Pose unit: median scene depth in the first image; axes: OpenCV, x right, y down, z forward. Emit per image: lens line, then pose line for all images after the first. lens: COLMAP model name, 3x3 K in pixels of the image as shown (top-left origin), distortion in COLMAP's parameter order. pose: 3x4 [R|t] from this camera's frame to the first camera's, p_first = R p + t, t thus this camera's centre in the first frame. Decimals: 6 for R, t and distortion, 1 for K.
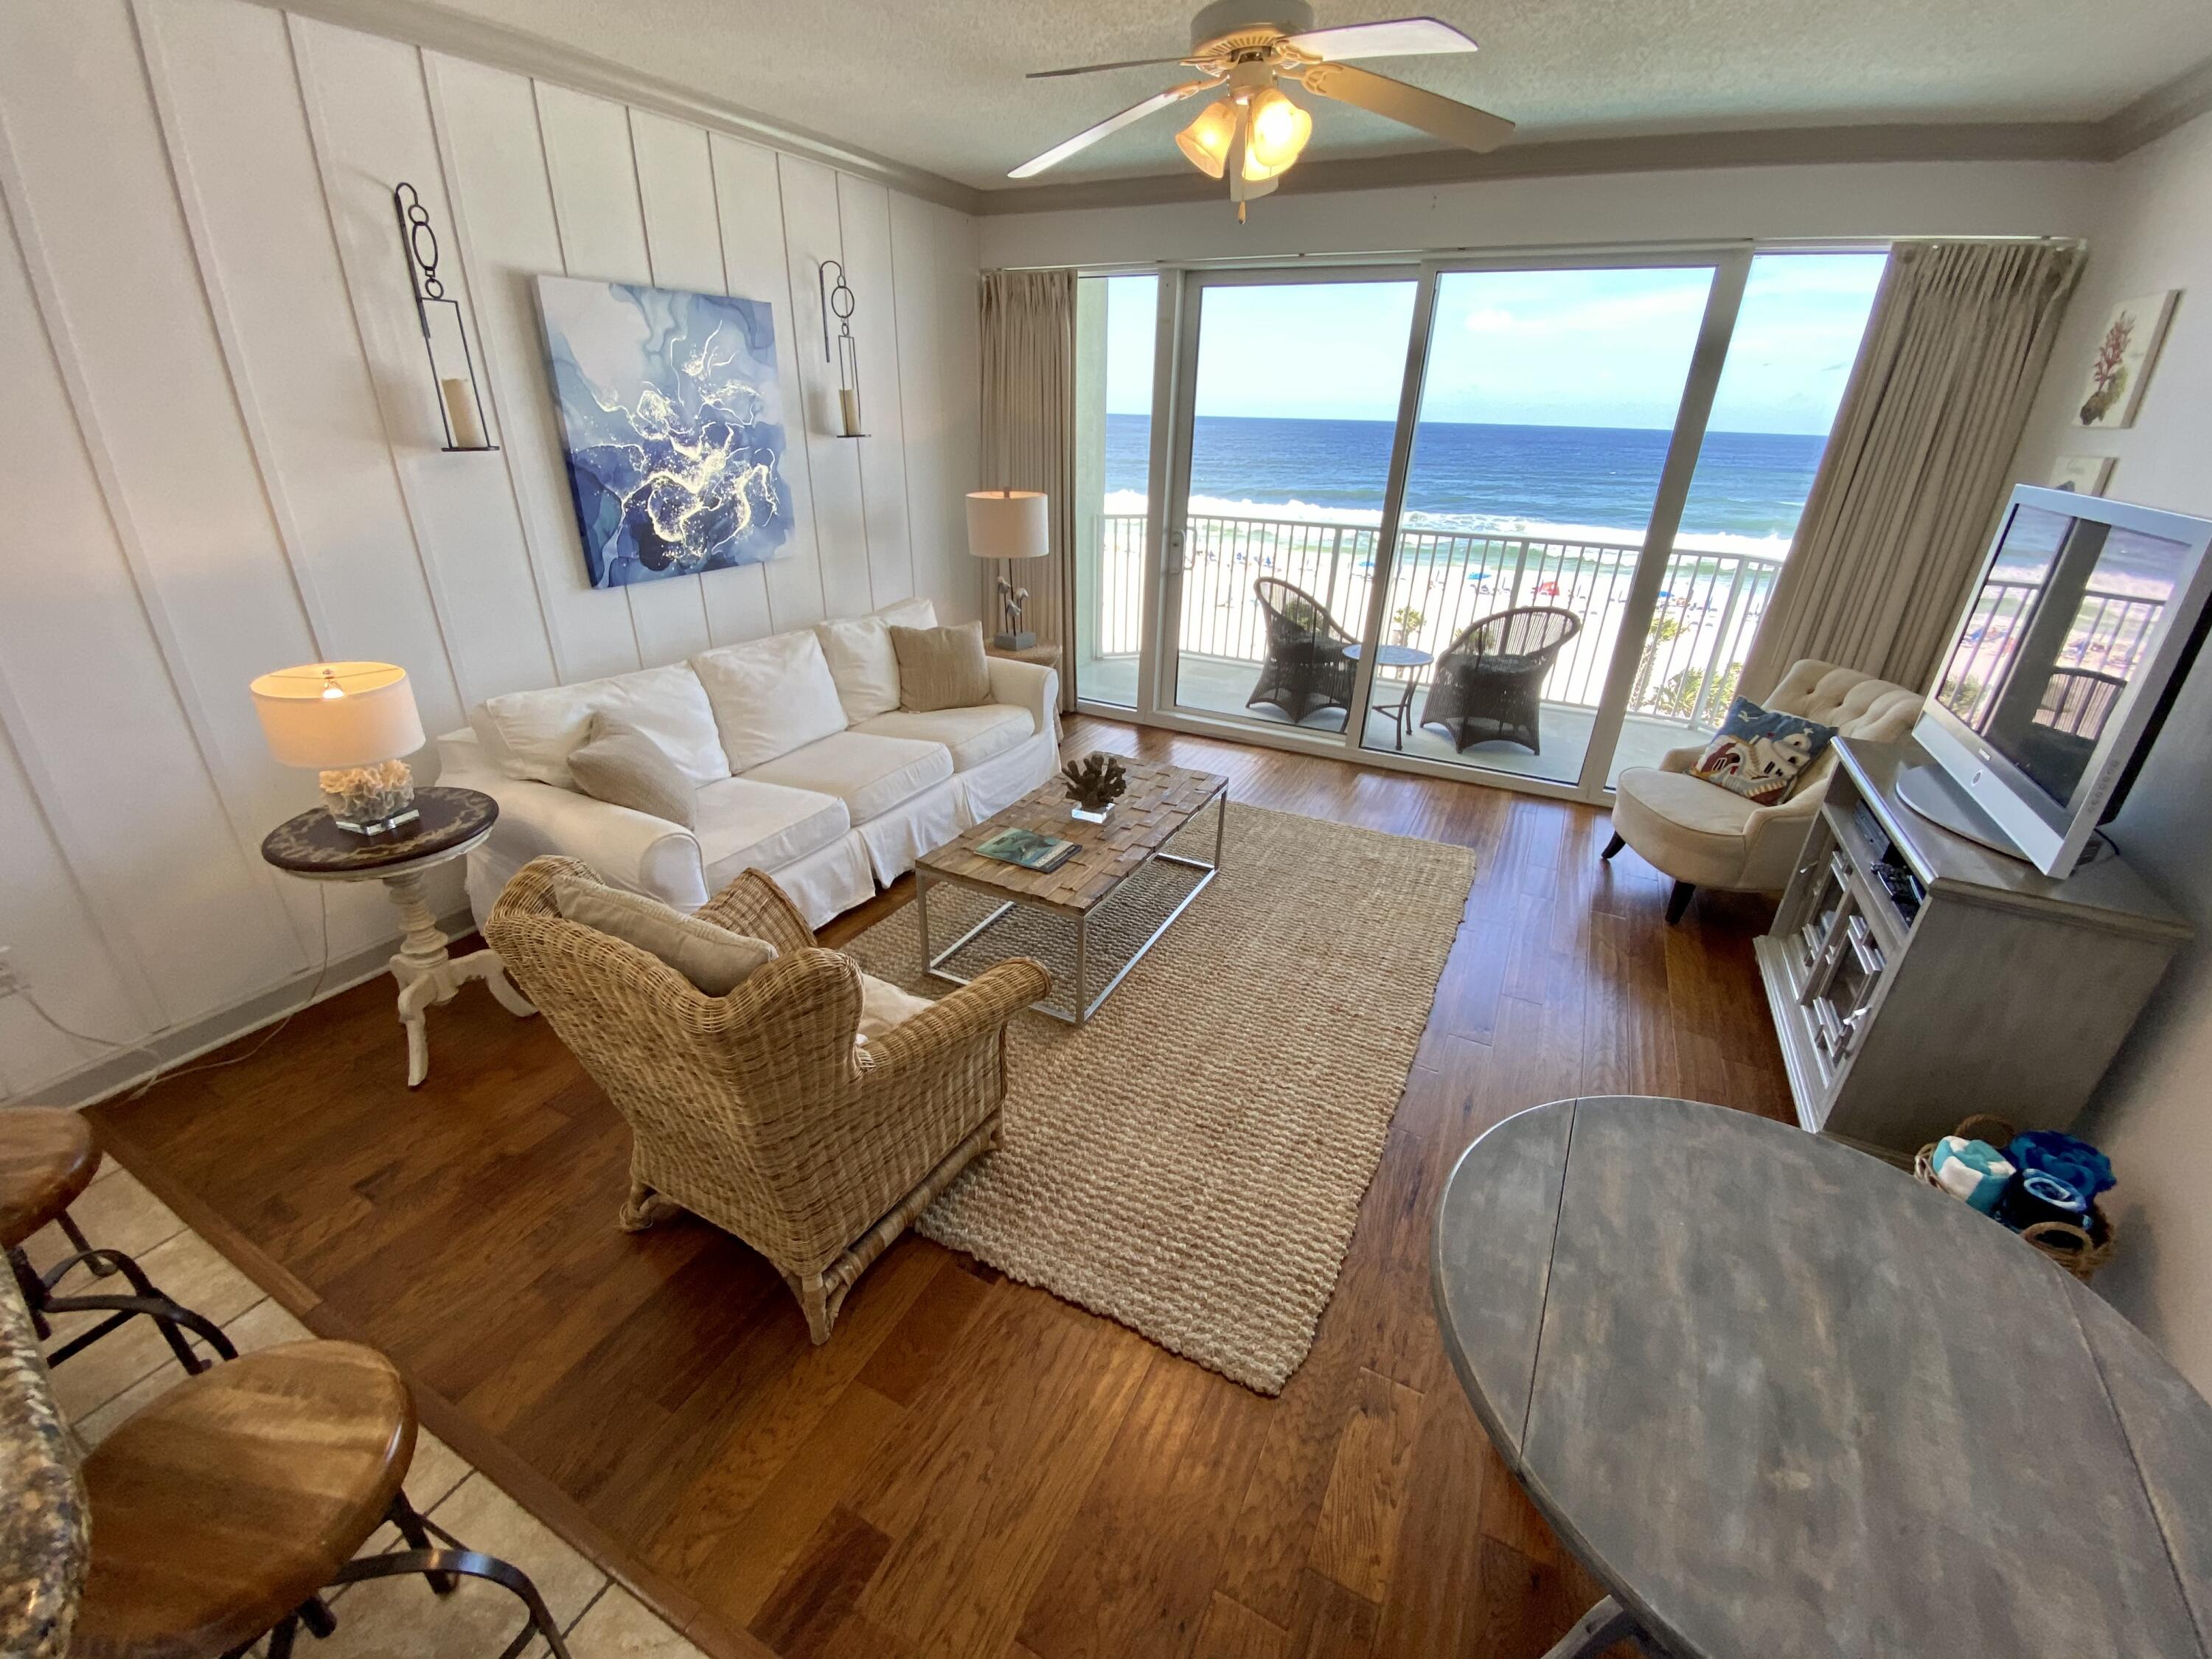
lens RADIAL K [[895.3, 0, 1108.4], [0, 895.3, 836.9], [0, 0, 1]] dist [0.011090, -0.015312]
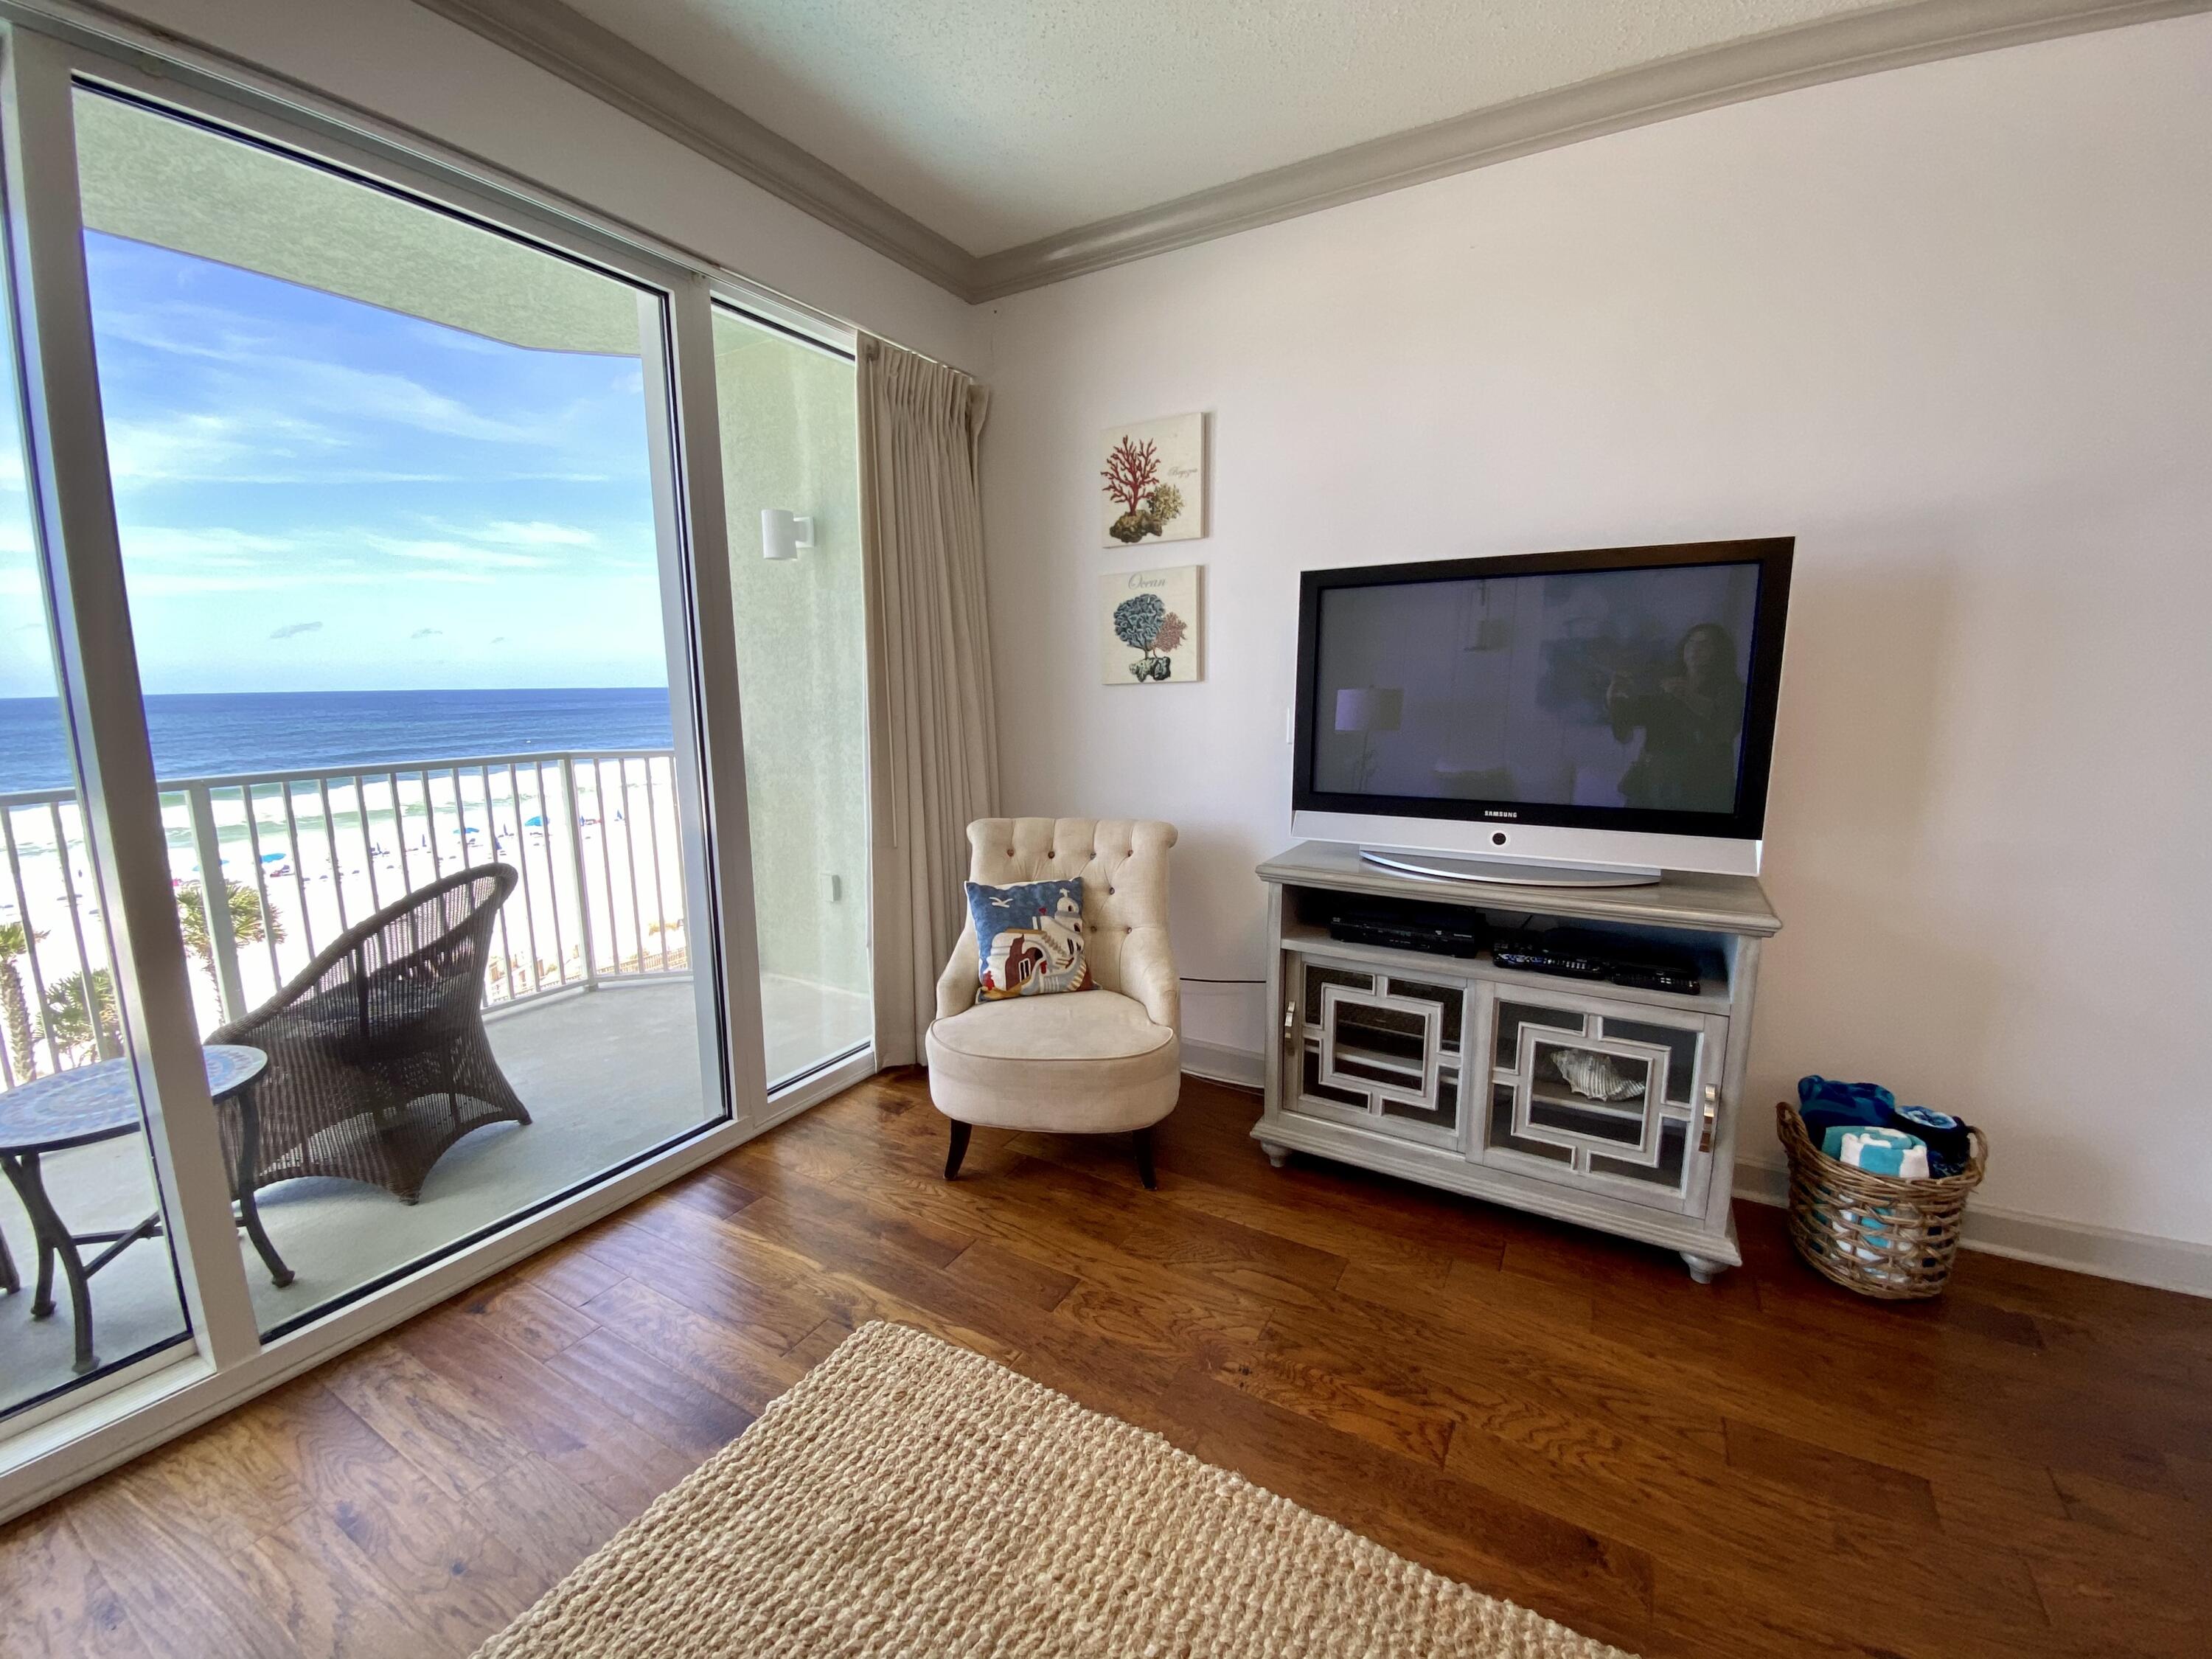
lens RADIAL K [[895.3, 0, 1108.4], [0, 895.3, 836.9], [0, 0, 1]] dist [0.011090, -0.015312]
pose [[0.059385, -0.196901, 0.978623, -0.002991], [0.436994, 0.886553, 0.151858, -0.257869], [-0.897502, 0.418634, 0.138692, 0.798777]]
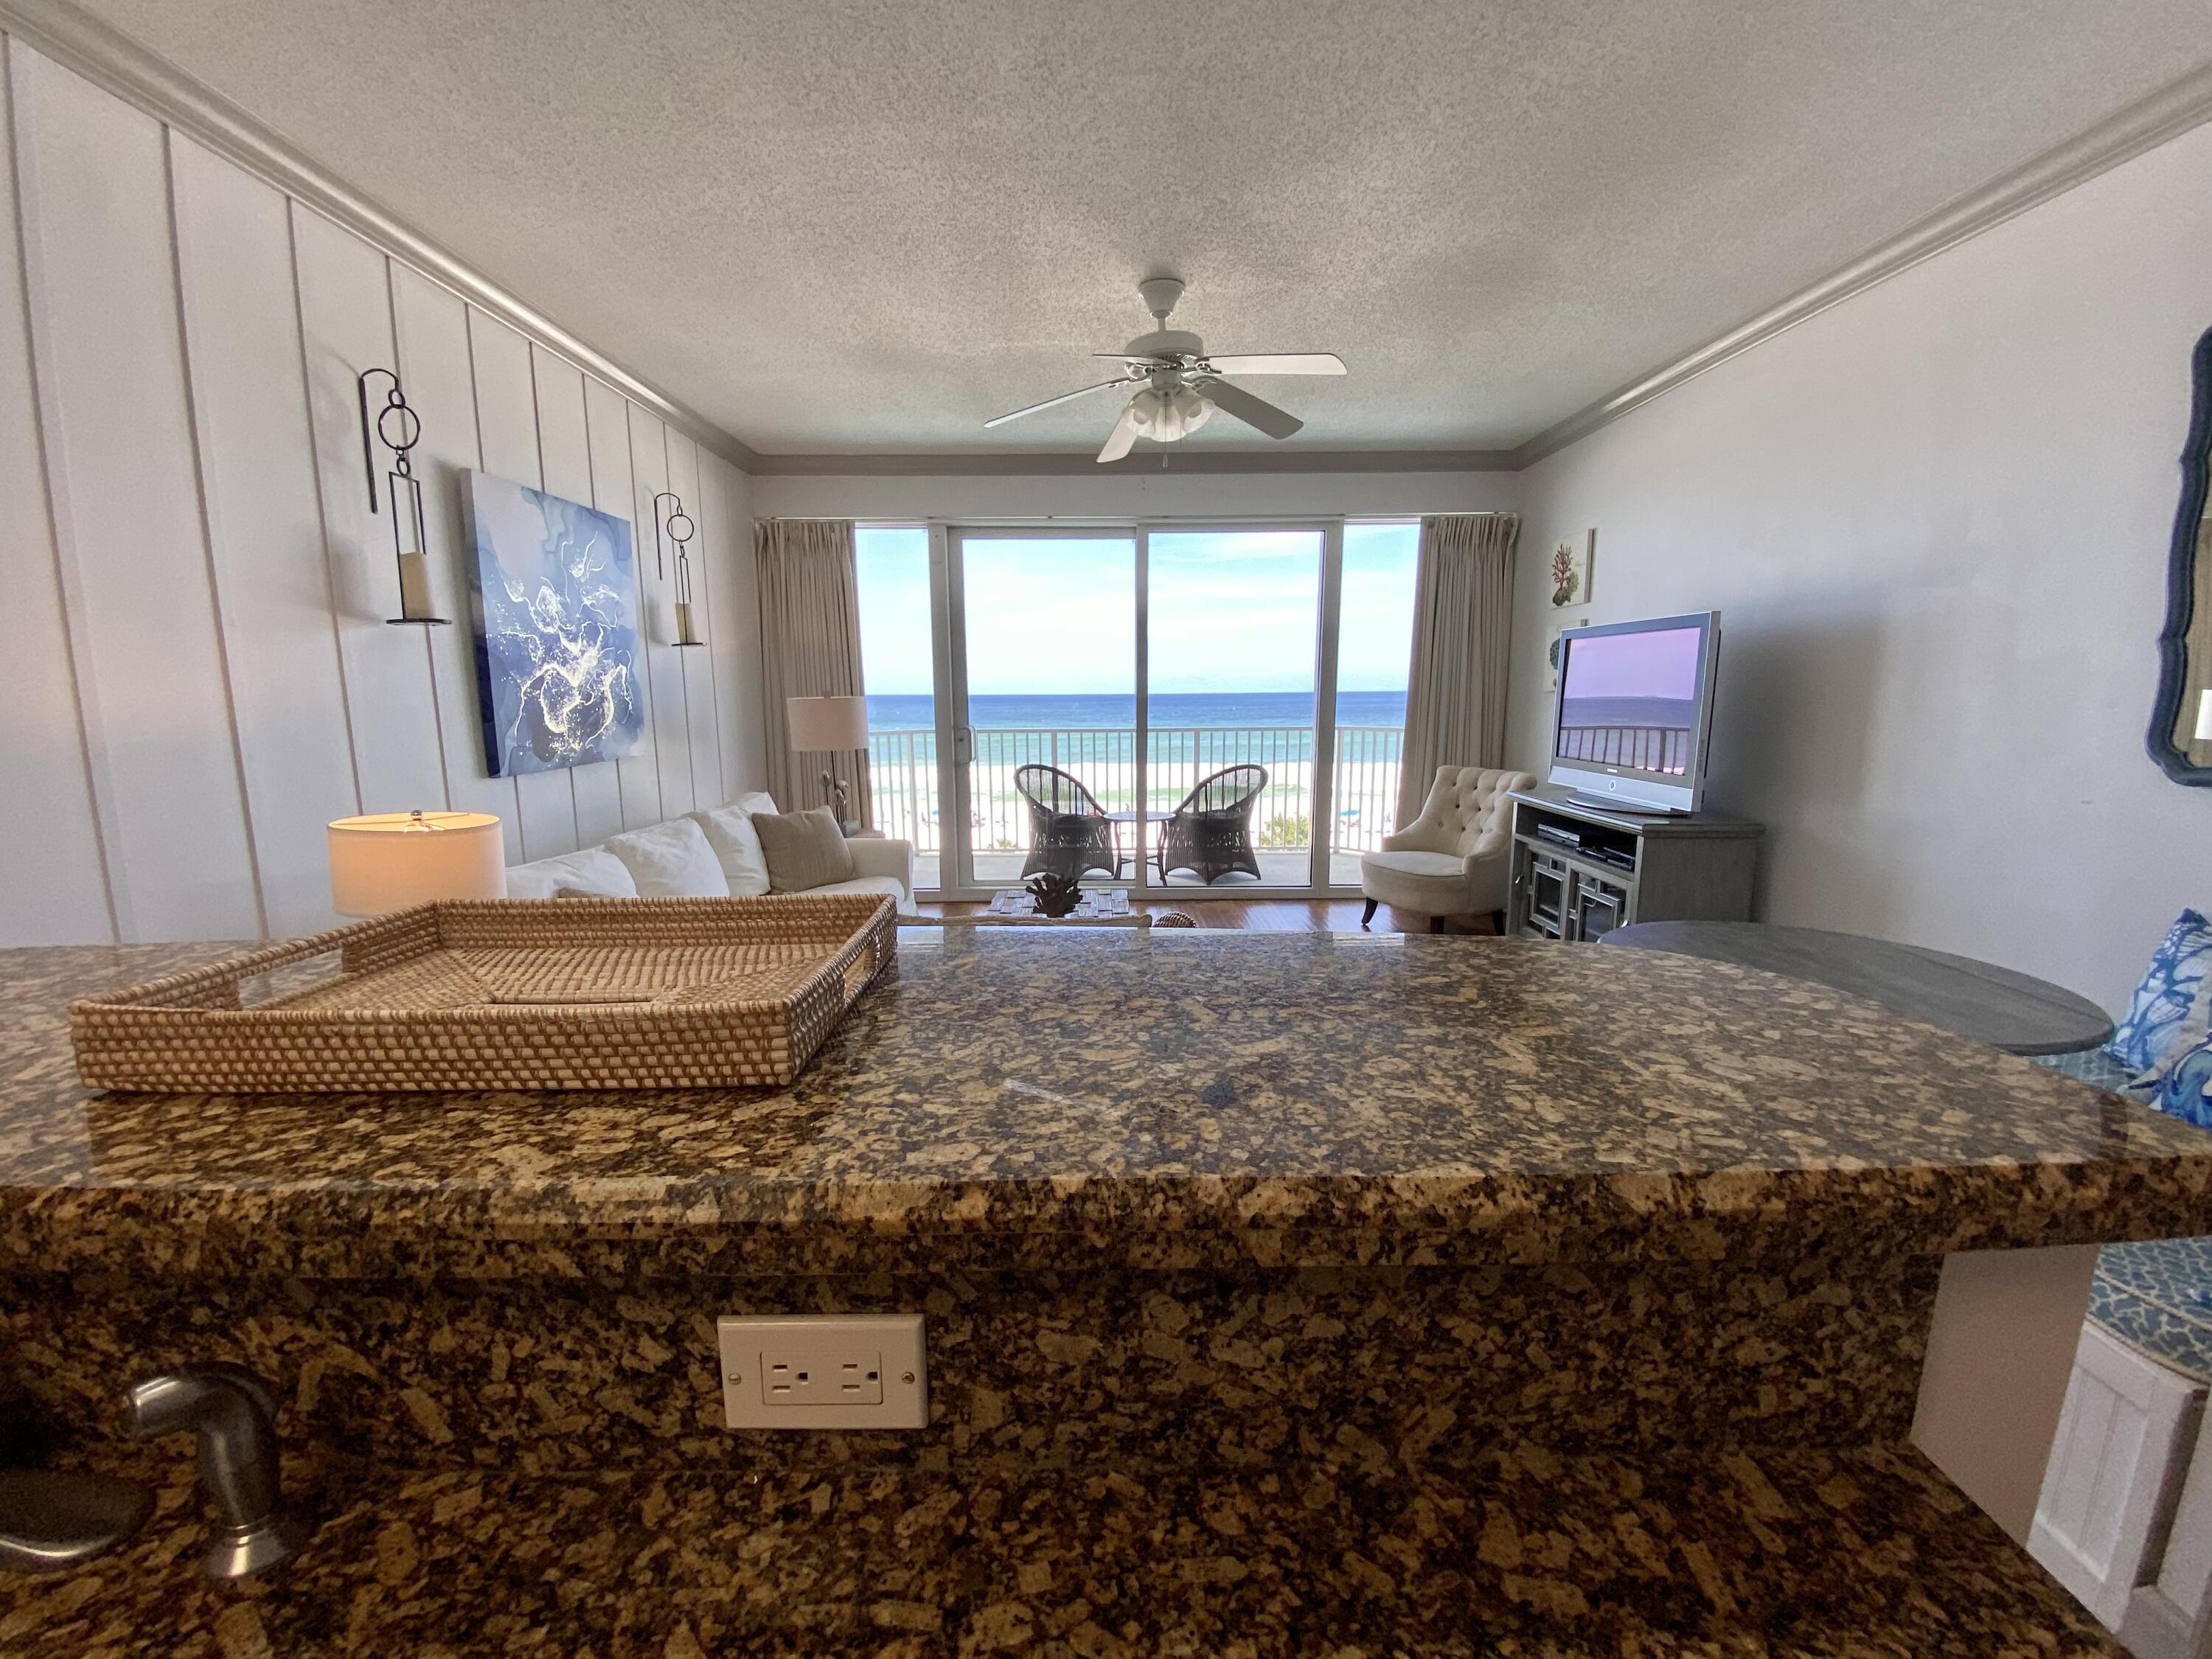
lens RADIAL K [[895.3, 0, 1108.4], [0, 895.3, 836.9], [0, 0, 1]] dist [0.011090, -0.015312]
pose [[0.888620, -0.107598, 0.445844, -0.396105], [0.225122, 0.949259, -0.219606, 0.115720], [-0.399592, 0.295516, 0.867754, -0.029388]]
